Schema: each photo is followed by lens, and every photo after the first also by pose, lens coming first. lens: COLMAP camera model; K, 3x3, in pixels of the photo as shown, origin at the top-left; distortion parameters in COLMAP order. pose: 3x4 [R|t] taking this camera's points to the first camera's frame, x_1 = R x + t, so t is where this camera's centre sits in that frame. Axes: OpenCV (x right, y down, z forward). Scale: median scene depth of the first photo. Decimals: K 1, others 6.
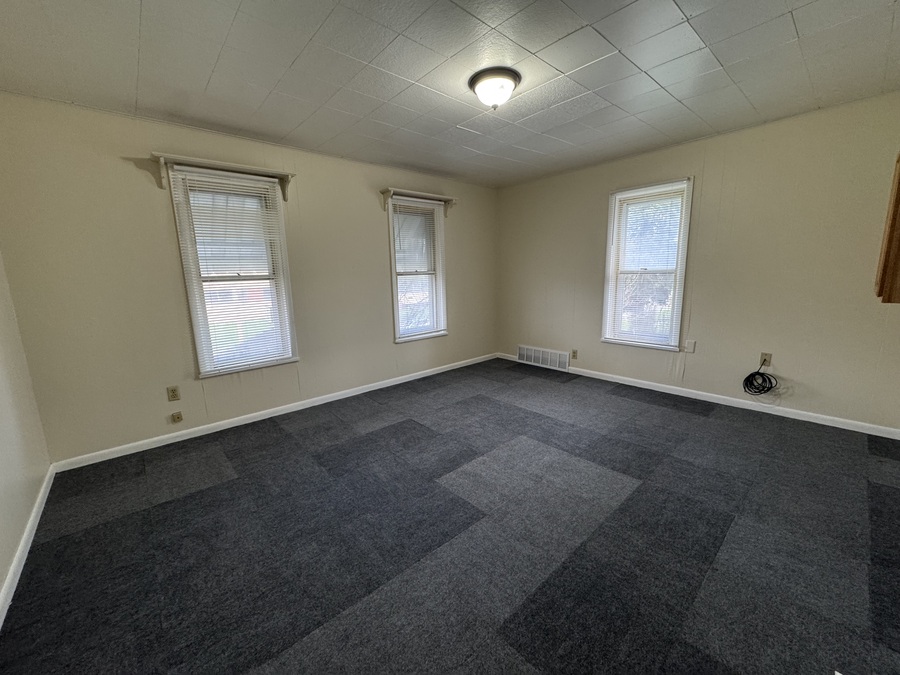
lens RADIAL K [[357.8, 0, 450.0], [0, 357.8, 337.5], [0, 0, 1]] dist [-0.004074, 0.000032]
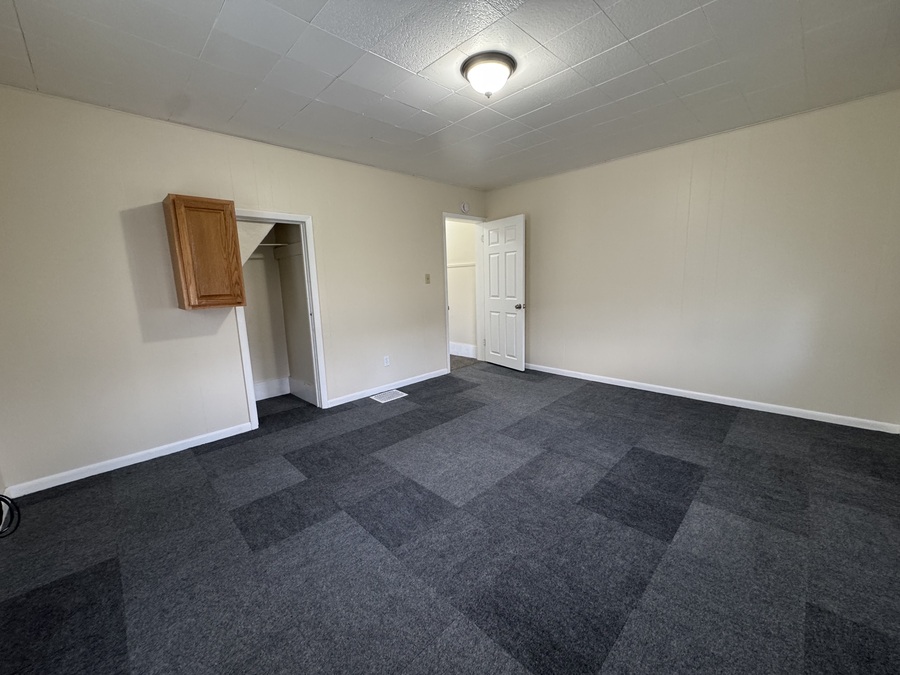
lens RADIAL K [[357.8, 0, 450.0], [0, 357.8, 337.5], [0, 0, 1]] dist [-0.004074, 0.000032]
pose [[-0.996764, 0.067510, -0.043641, 0.281396], [0.049132, 0.941304, 0.333964, -0.330620], [0.063626, 0.330739, -0.941575, 1.897857]]
